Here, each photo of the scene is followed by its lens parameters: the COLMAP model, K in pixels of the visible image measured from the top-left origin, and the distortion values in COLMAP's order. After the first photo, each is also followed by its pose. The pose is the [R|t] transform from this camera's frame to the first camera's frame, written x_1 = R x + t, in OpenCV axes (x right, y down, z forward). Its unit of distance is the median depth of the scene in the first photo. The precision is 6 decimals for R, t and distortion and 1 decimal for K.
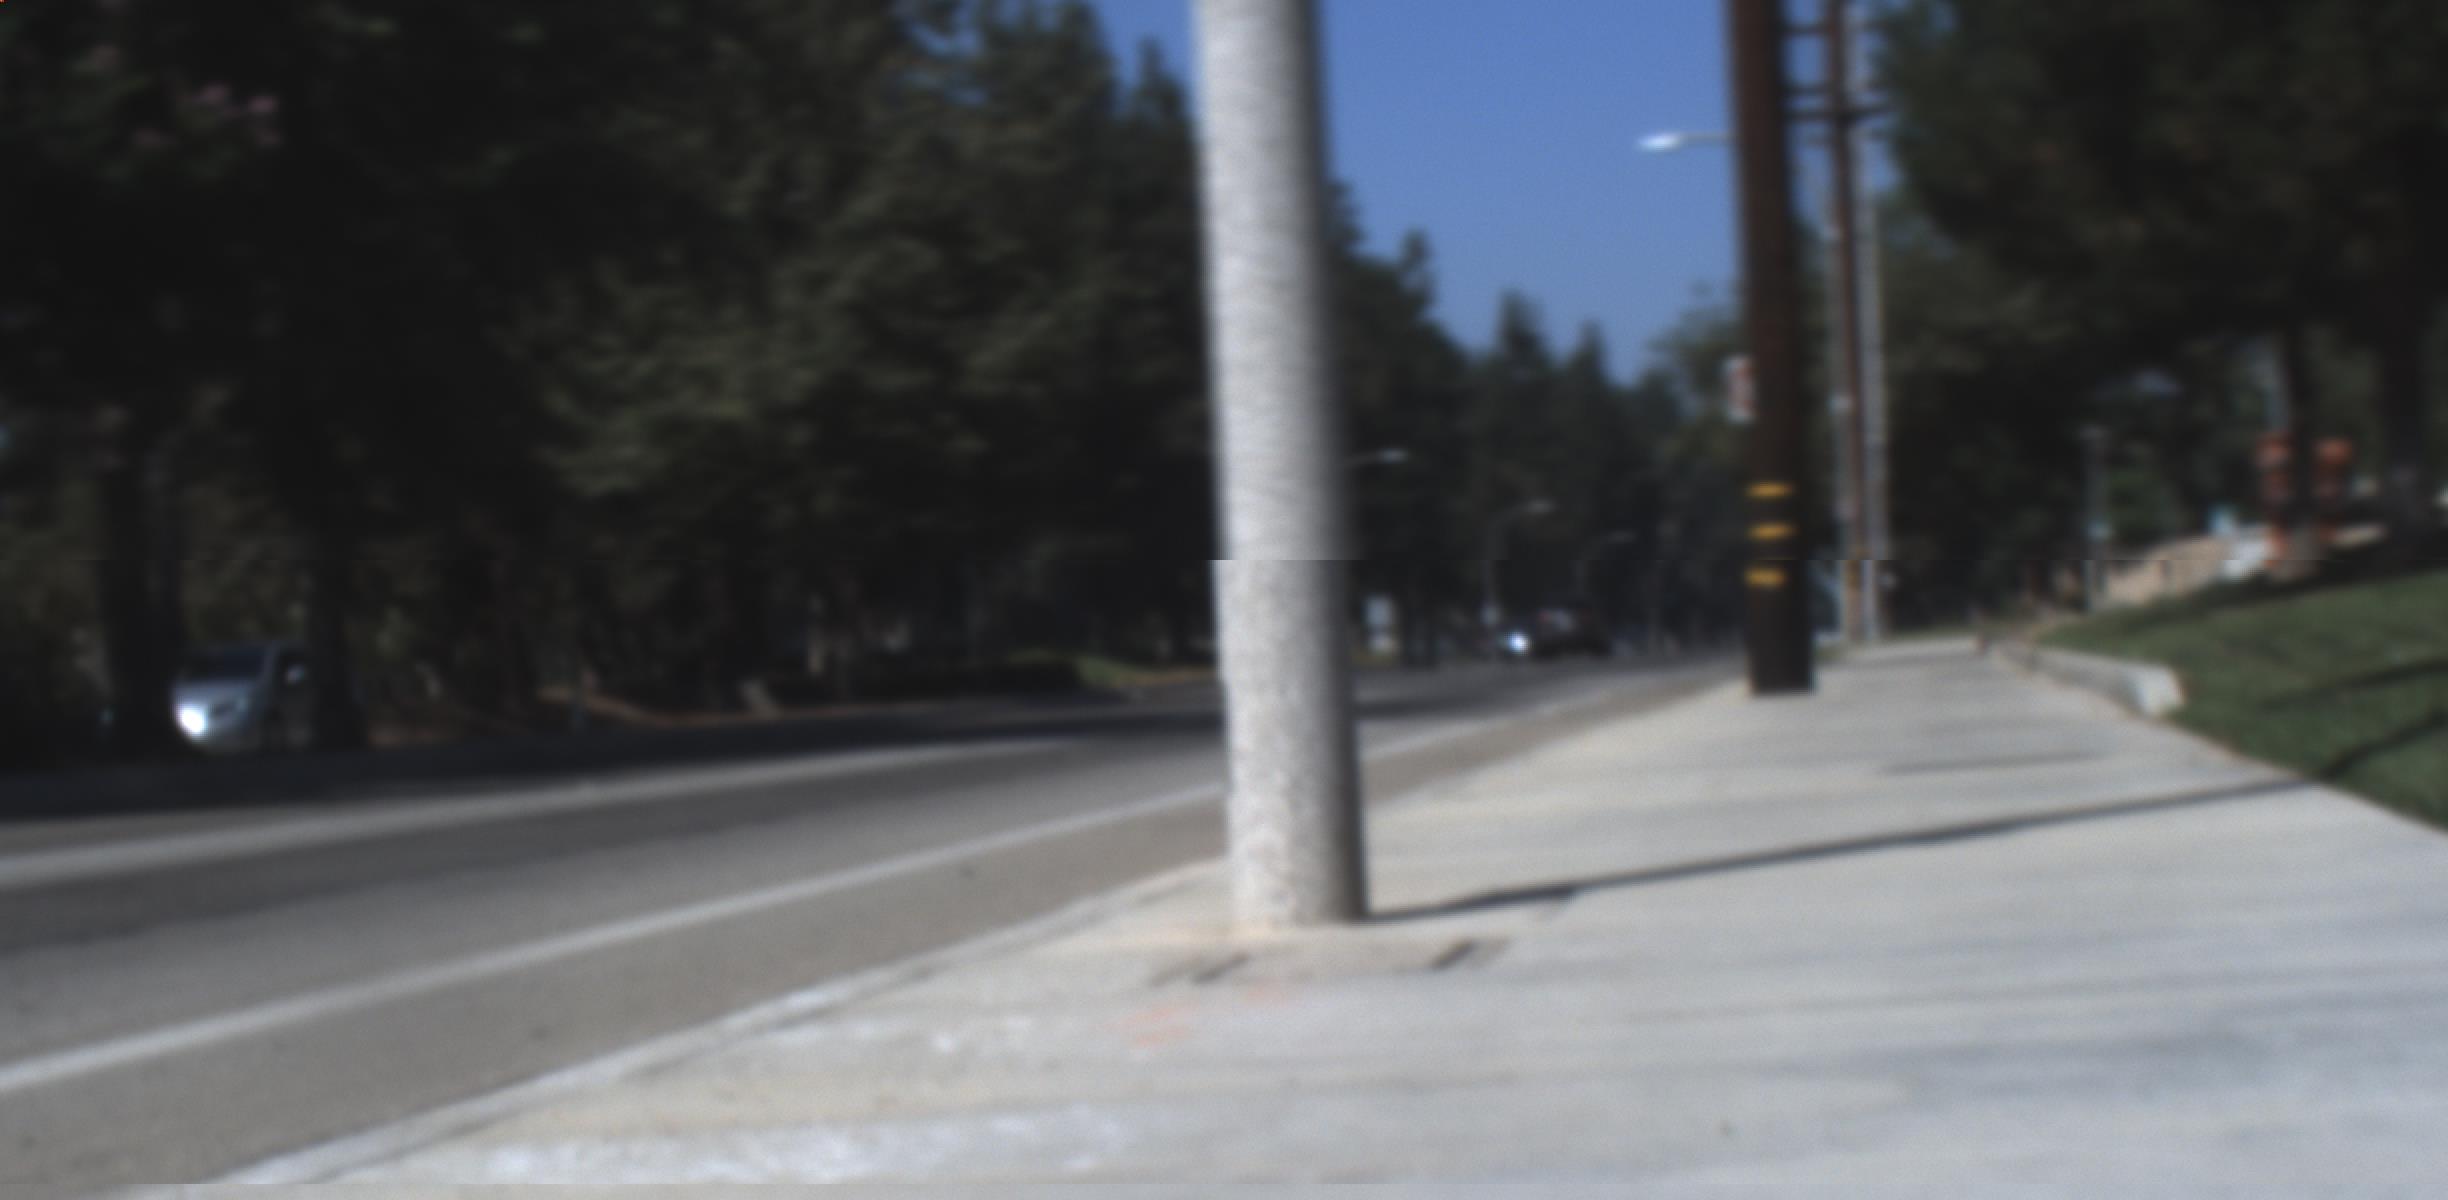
lens RADIAL K [[3922.5, 0, 1186.0], [0, 3922.5, 610.7], [0, 0, 1]] dist [-0.135370, 0.000000]
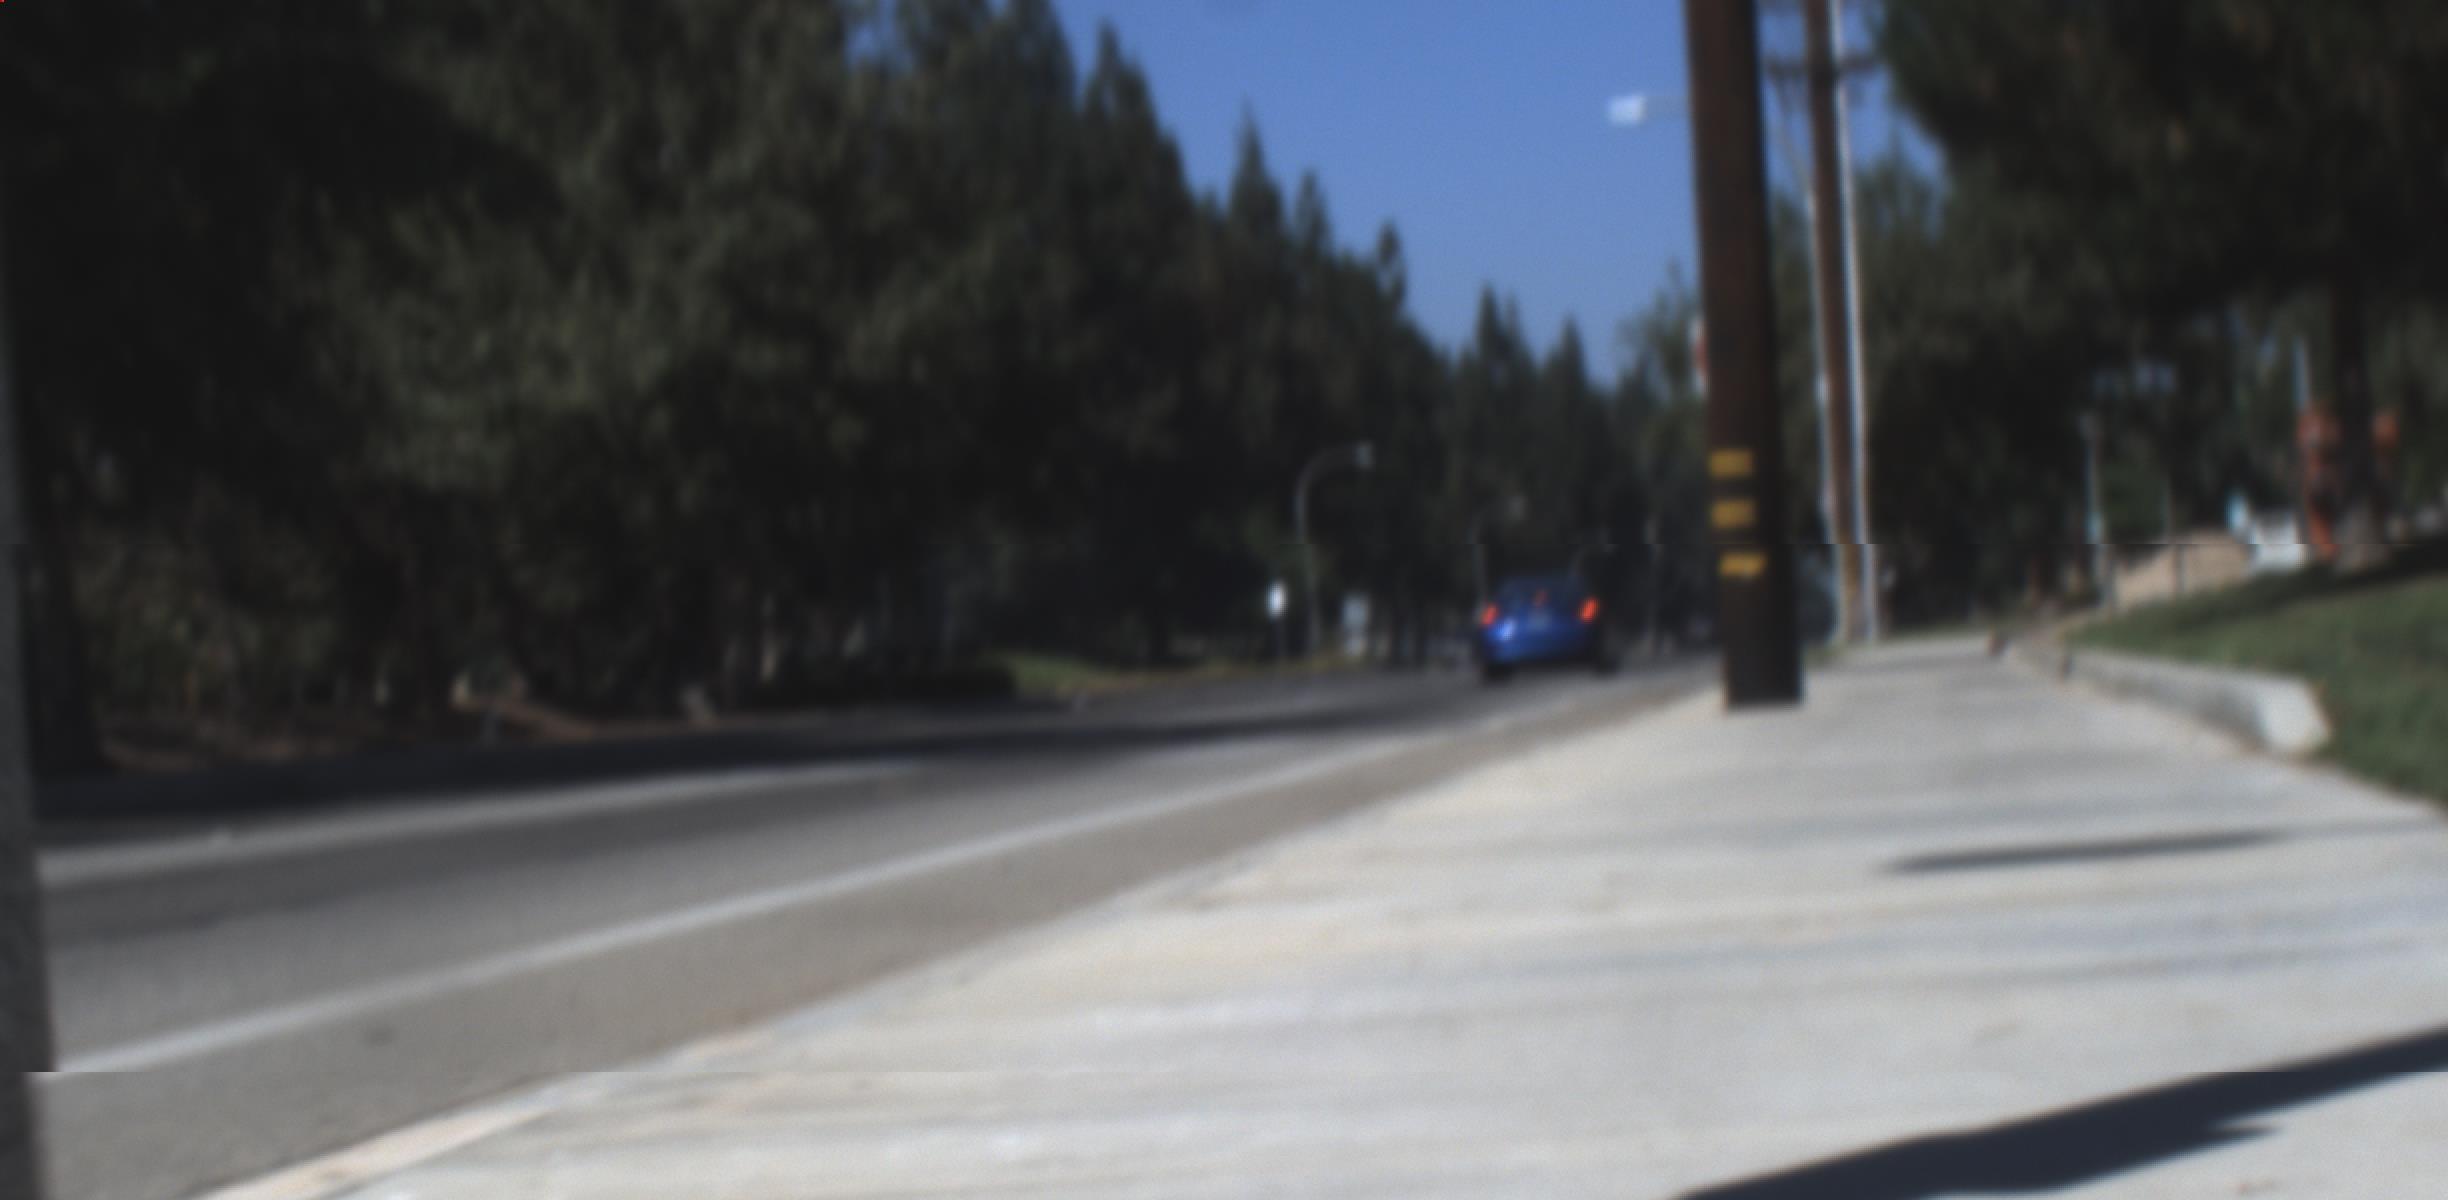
lens RADIAL K [[3922.5, 0, 1223.9], [0, 3922.5, 619.9], [0, 0, 1]] dist [-0.135370, 0.000000]
pose [[0.999893, -0.004976, 0.013764, 0.016981], [0.004966, 0.999987, 0.000767, 0.000666], [-0.013767, -0.000699, 0.999905, 0.099744]]
